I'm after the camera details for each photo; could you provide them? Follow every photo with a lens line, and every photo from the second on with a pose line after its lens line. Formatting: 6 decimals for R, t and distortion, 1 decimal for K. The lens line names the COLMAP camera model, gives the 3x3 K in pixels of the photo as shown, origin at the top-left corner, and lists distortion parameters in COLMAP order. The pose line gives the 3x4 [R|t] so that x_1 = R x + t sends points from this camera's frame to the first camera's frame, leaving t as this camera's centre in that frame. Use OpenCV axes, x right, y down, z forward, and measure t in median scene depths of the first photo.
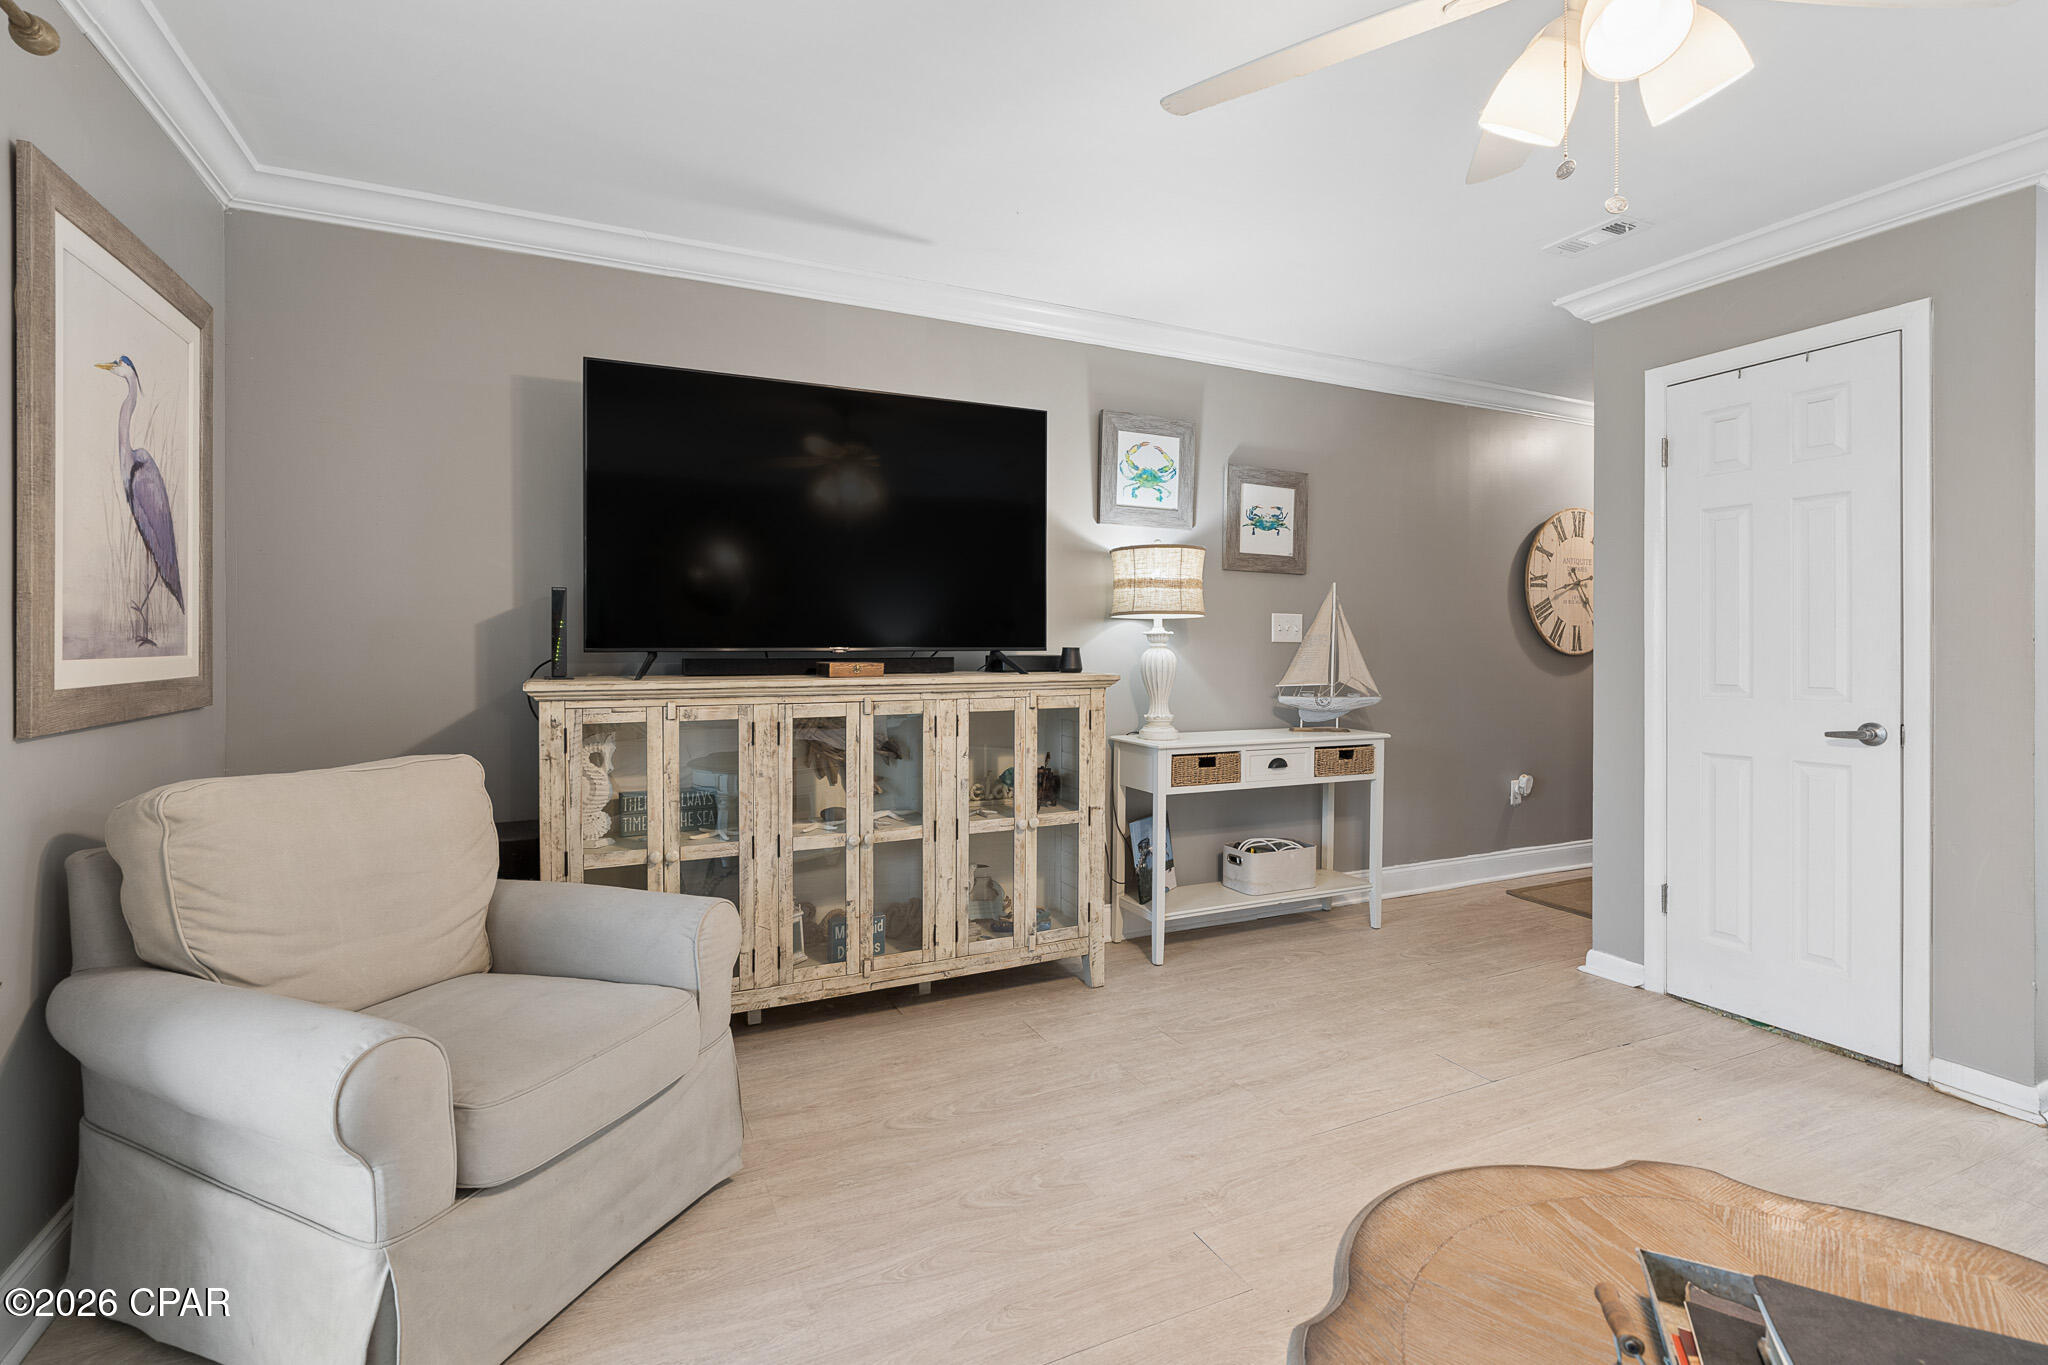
lens RADIAL K [[930.7, 0, 996.5], [0, 930.7, 653.7], [0, 0, 1]] dist [-0.003633, 0.001394]
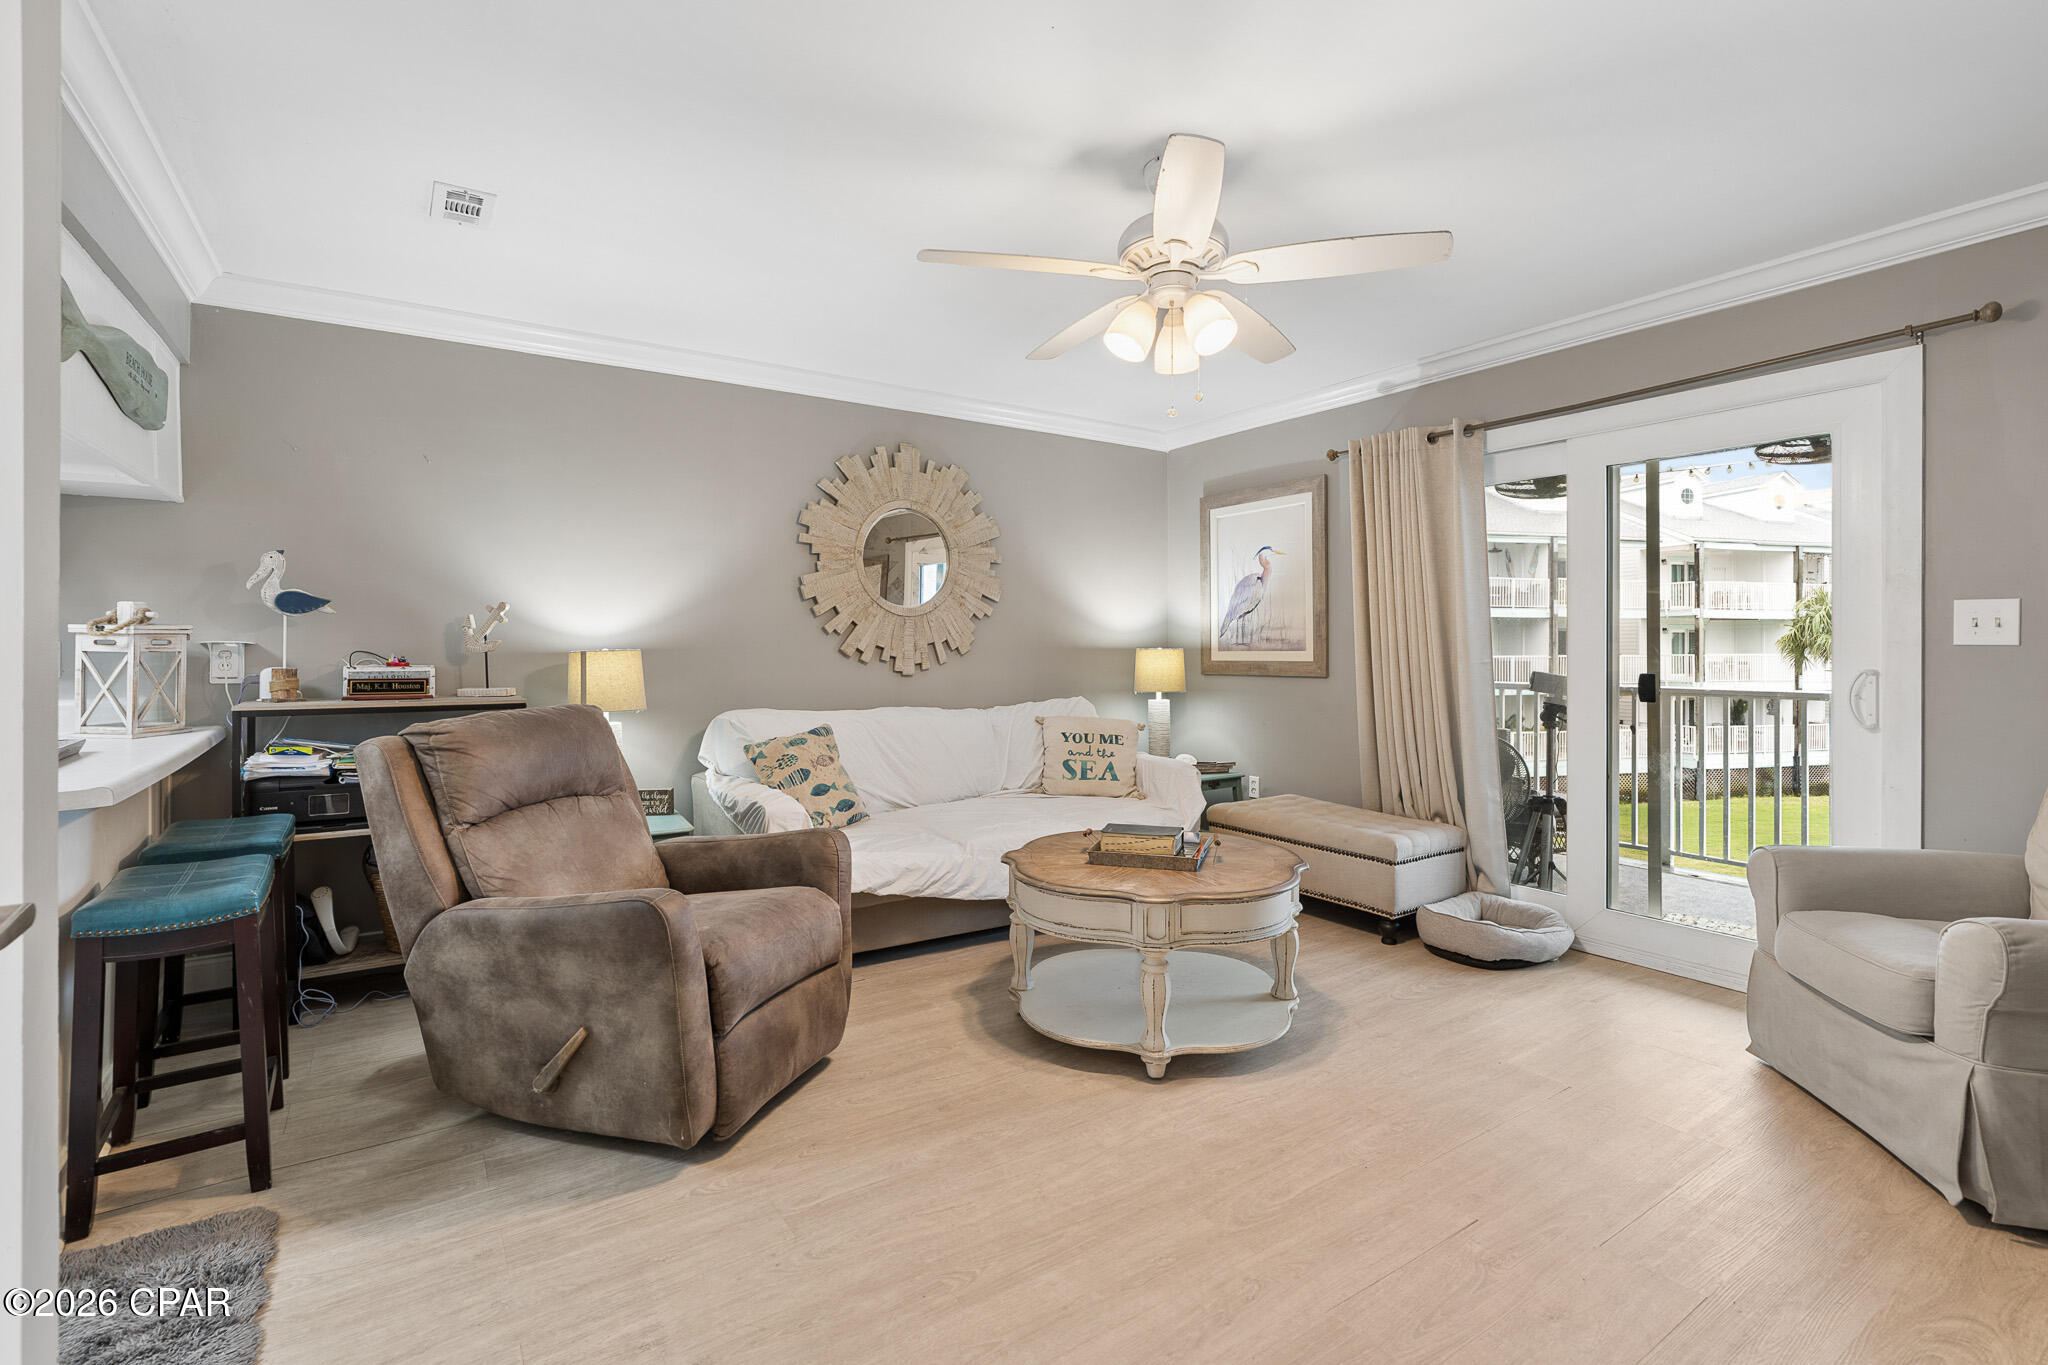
lens RADIAL K [[930.7, 0, 982.0], [0, 930.7, 649.5], [0, 0, 1]] dist [-0.003633, 0.001394]
pose [[-0.991708, 0.001253, -0.128503, 0.577323], [0.000064, 0.999957, 0.009257, -0.011762], [0.128509, 0.009172, -0.991666, 1.264813]]
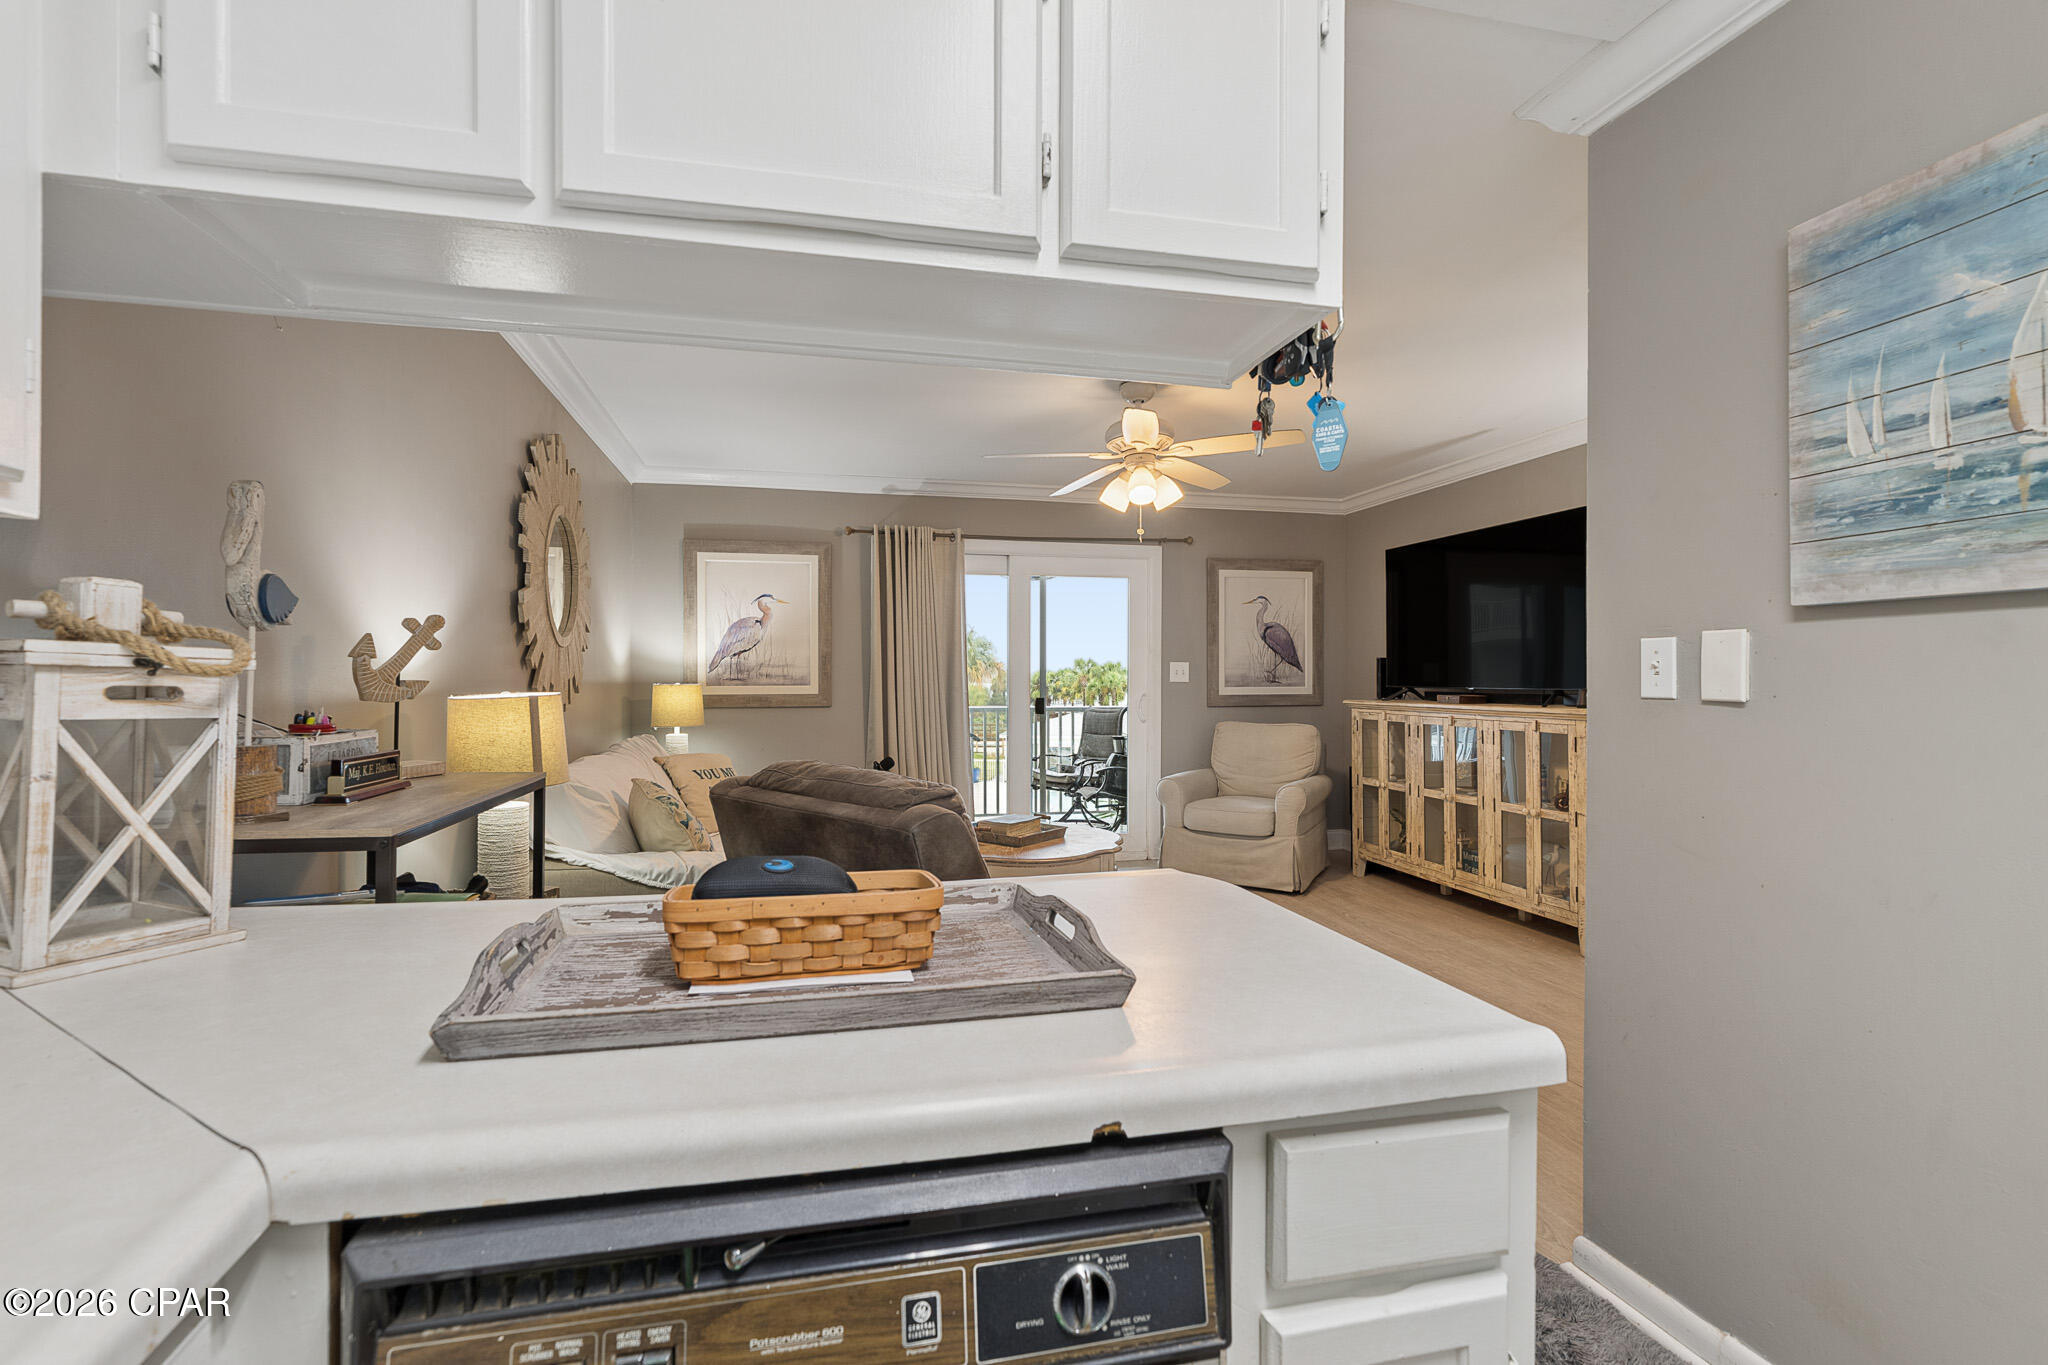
lens RADIAL K [[930.7, 0, 1018.6], [0, 930.7, 688.5], [0, 0, 1]] dist [-0.003633, 0.001394]
pose [[-0.207881, 0.012720, -0.978071, 1.654138], [-0.009002, 0.999848, 0.014917, -0.020696], [0.978113, 0.011906, -0.207735, 0.557277]]
